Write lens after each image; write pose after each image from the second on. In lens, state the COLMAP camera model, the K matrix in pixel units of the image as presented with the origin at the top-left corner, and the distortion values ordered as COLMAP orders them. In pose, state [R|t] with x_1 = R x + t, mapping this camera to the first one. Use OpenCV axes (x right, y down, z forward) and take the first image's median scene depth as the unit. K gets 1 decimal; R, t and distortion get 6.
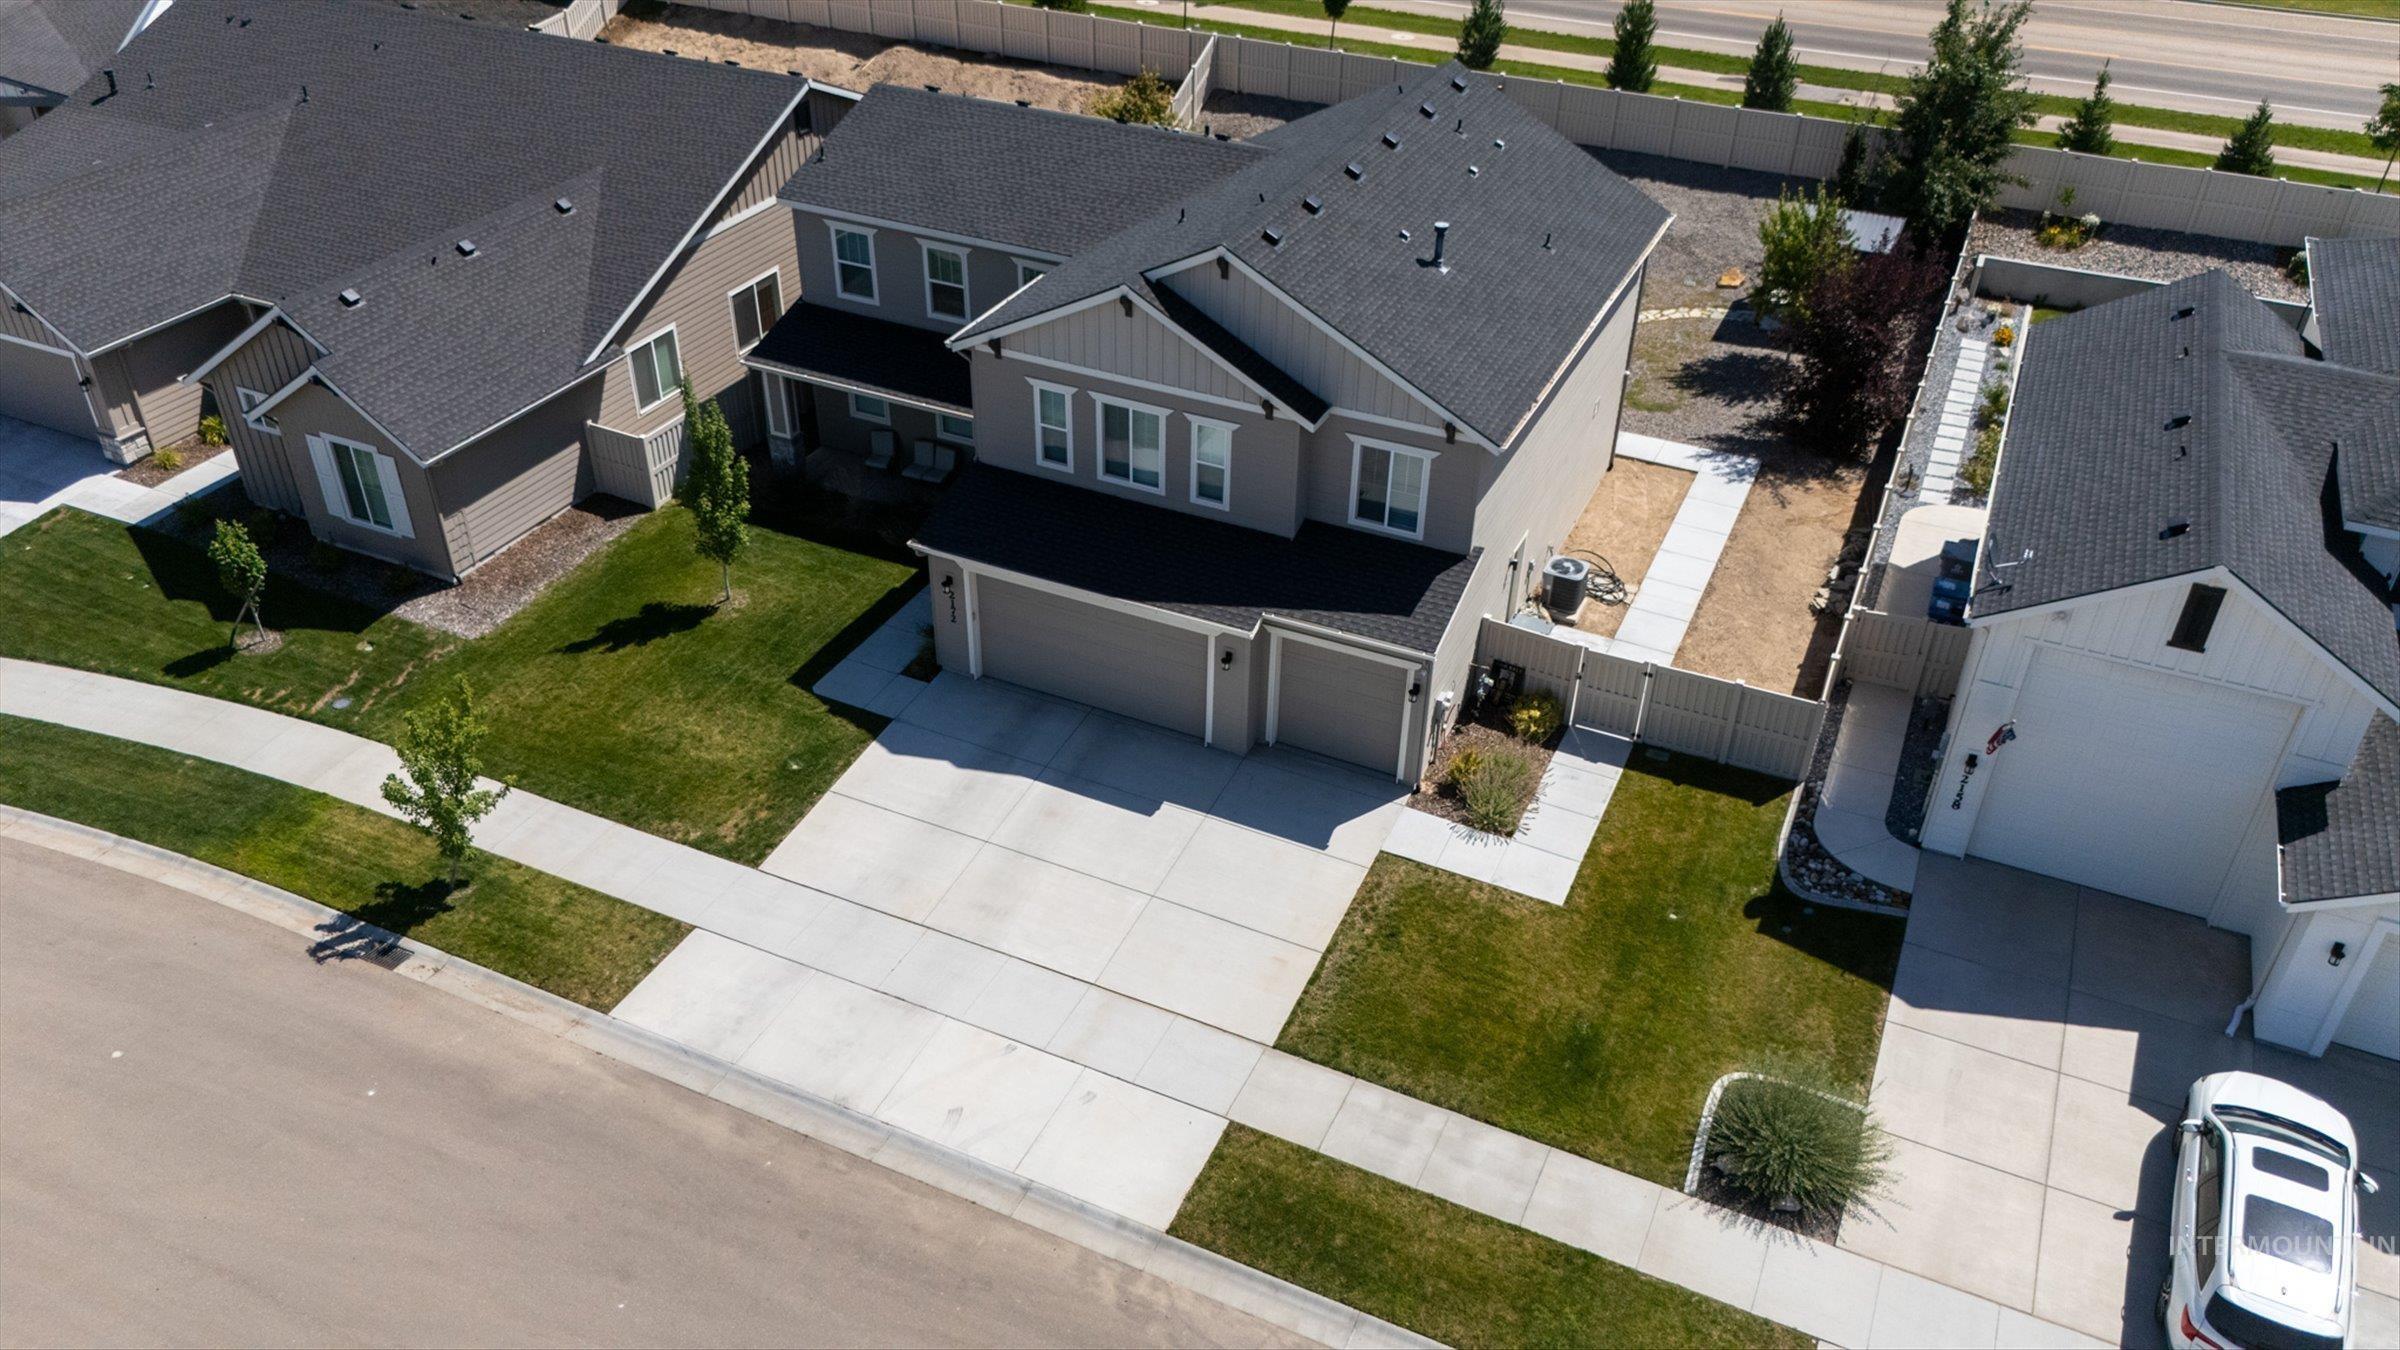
lens RADIAL K [[1786.1, 0, 1200.9], [0, 1786.1, 671.7], [0, 0, 1]] dist [0.058854, -0.050417]
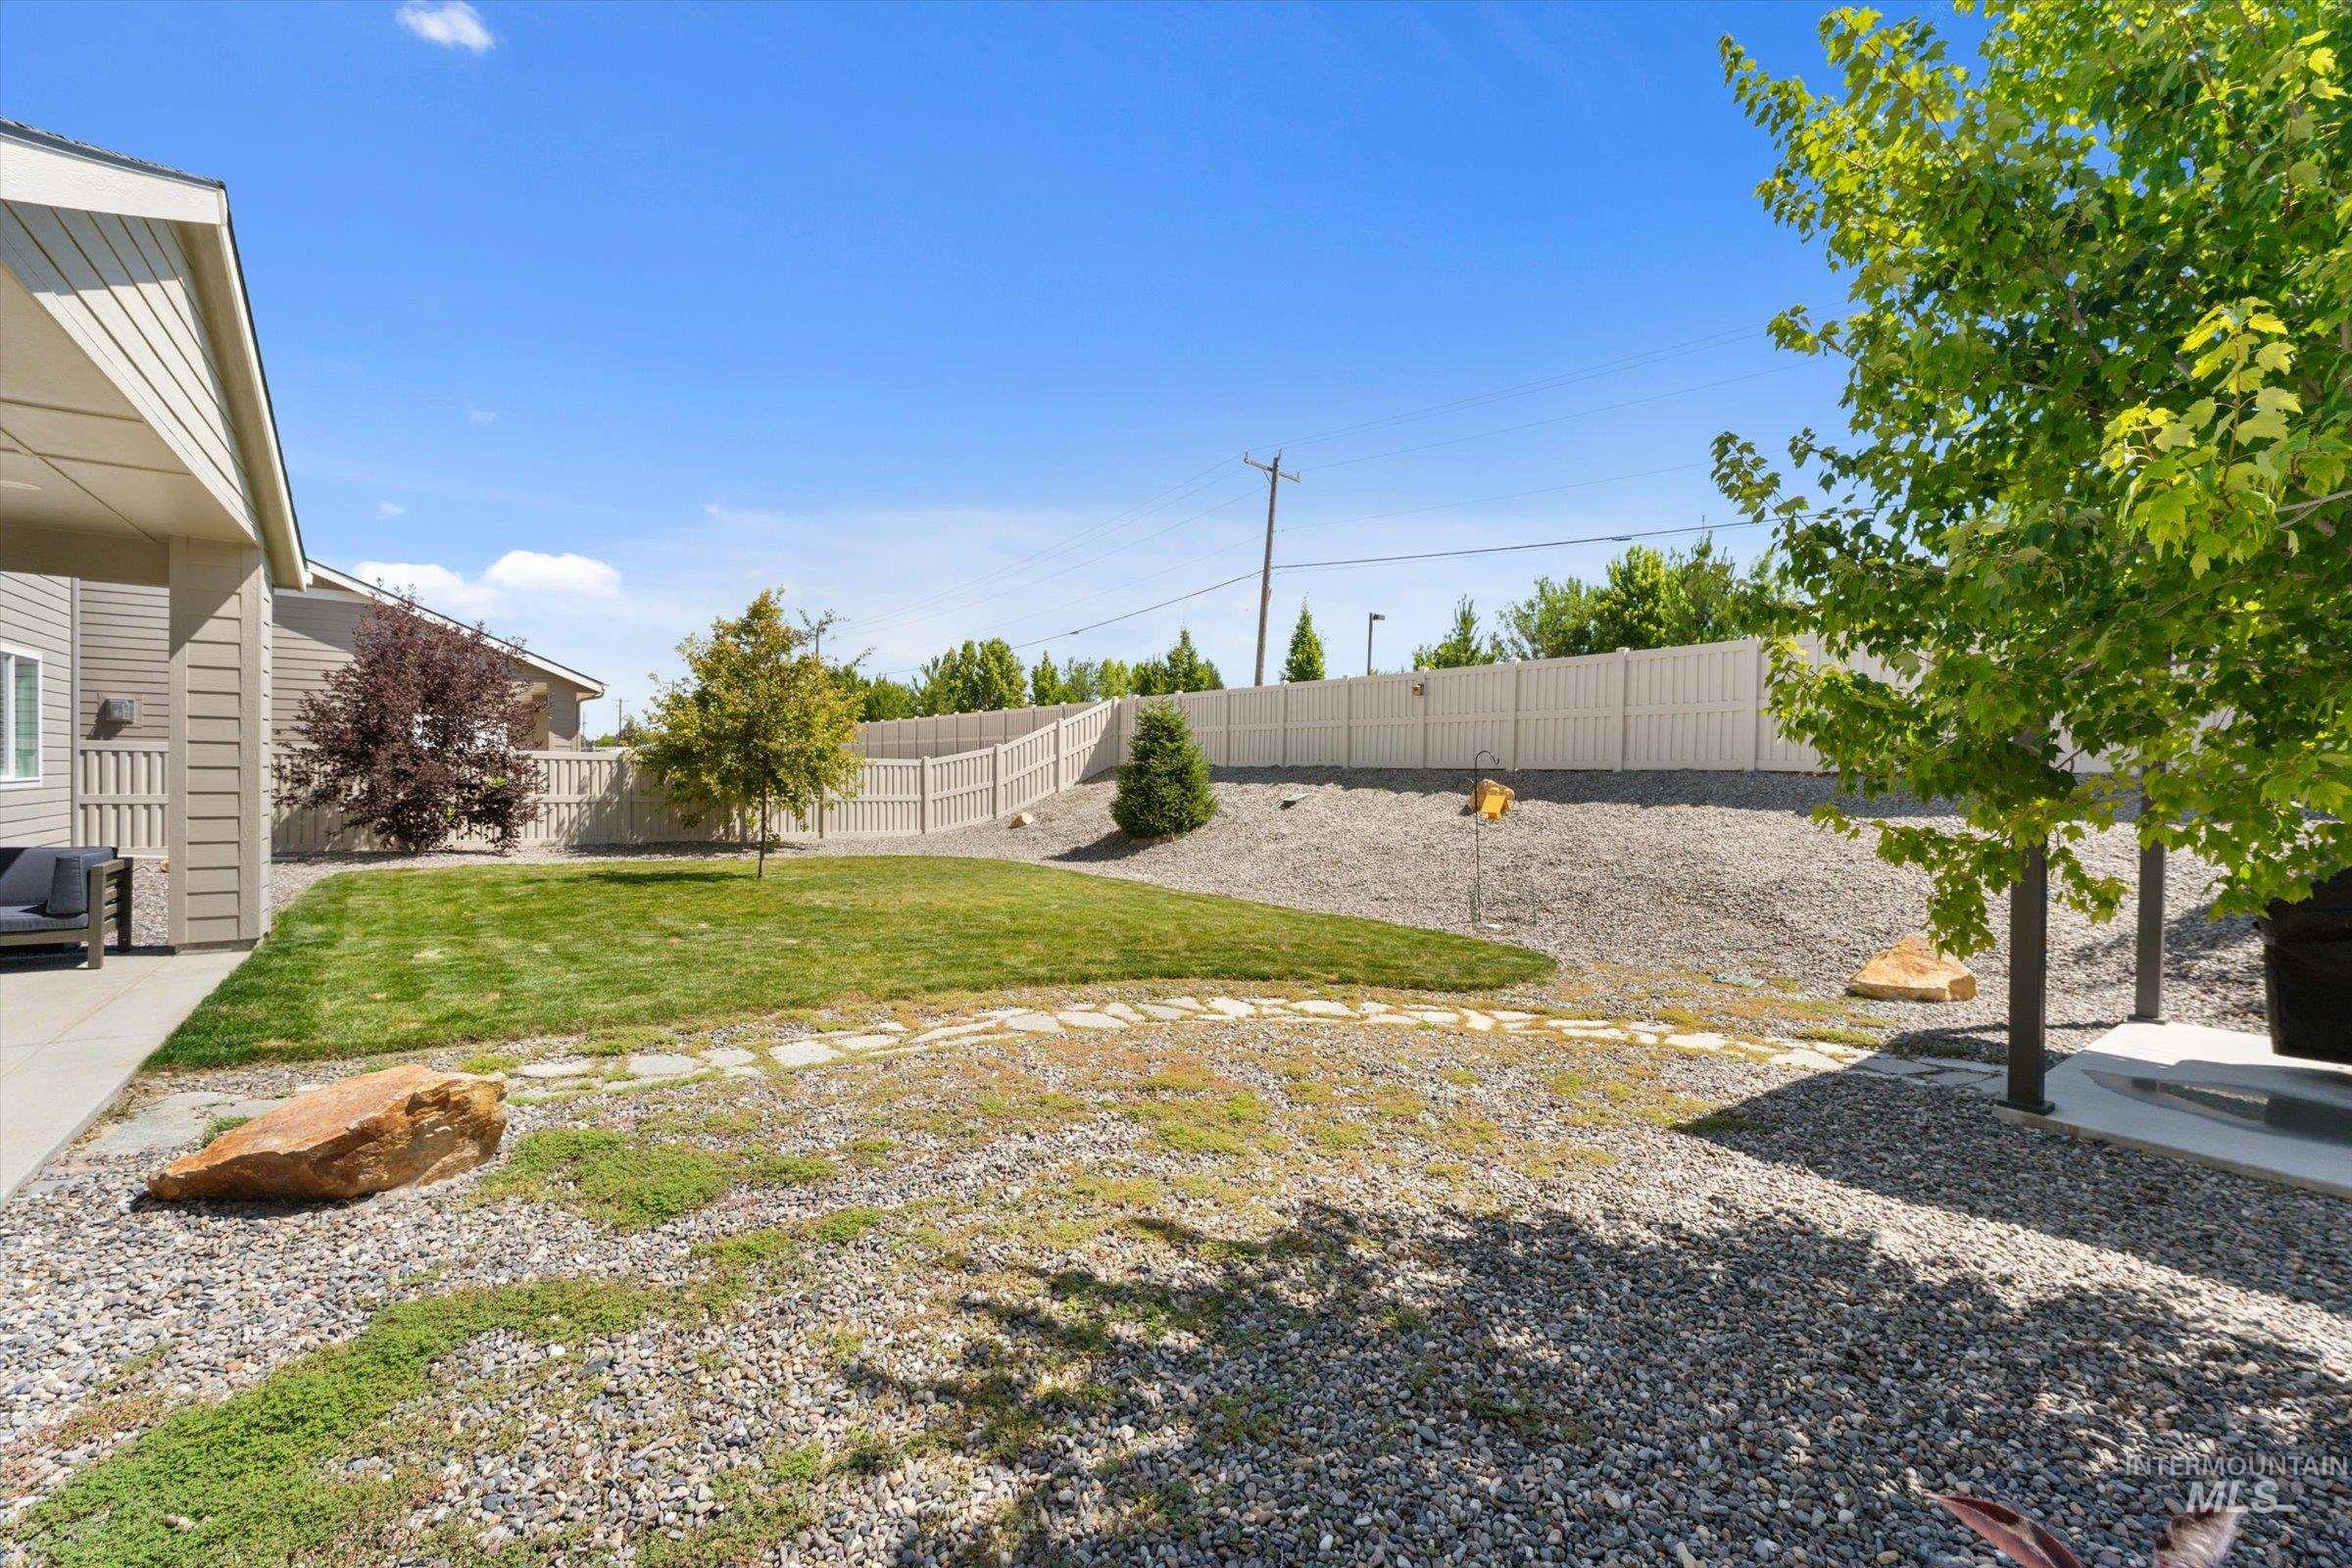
lens RADIAL K [[946.0, 0, 1170.6], [0, 946.0, 785.8], [0, 0, 1]] dist [-0.001898, -0.000176]
pose [[0.865861, -0.011671, -0.500148, 0.435921], [-0.272507, 0.827398, -0.491074, -0.233792], [0.419553, 0.561495, 0.713231, 1.358873]]
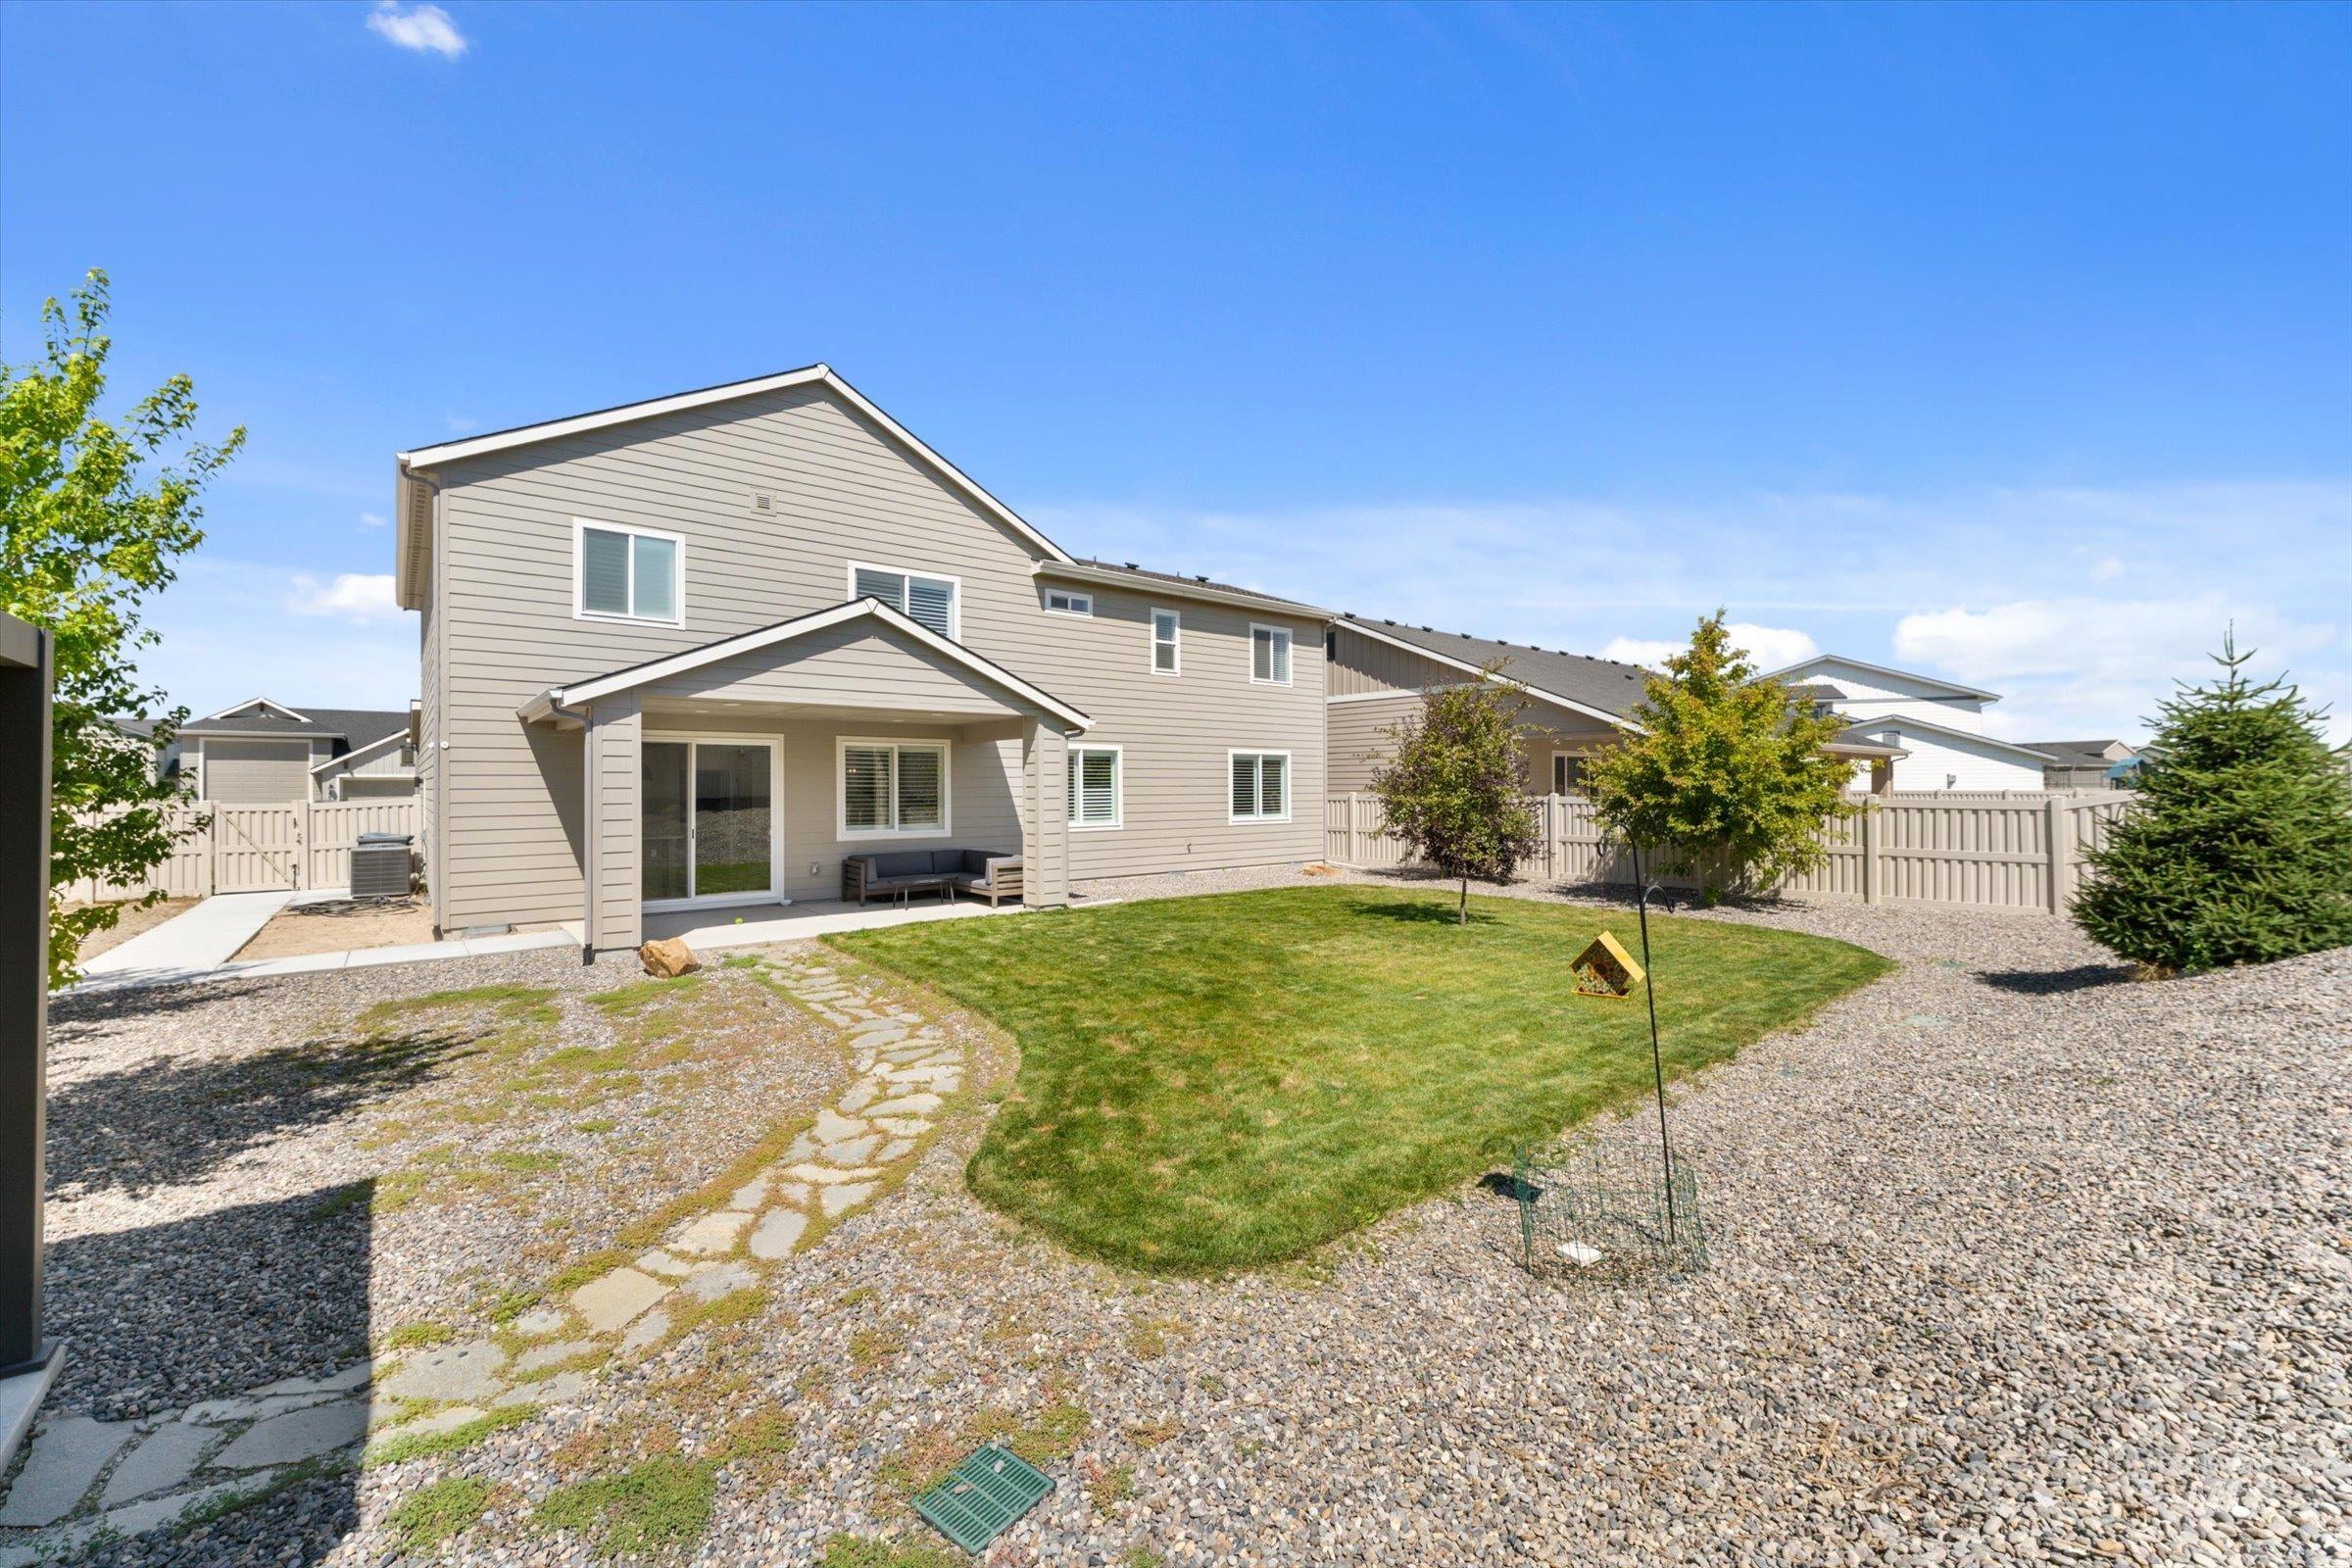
lens RADIAL K [[940.1, 0, 1173.1], [0, 940.1, 777.9], [0, 0, 1]] dist [-0.001002, -0.000072]
pose [[-0.427148, -0.019640, -0.903969, 0.512939], [-0.513055, 0.828496, 0.224431, -0.432962], [0.744526, 0.559651, -0.363966, 1.625940]]
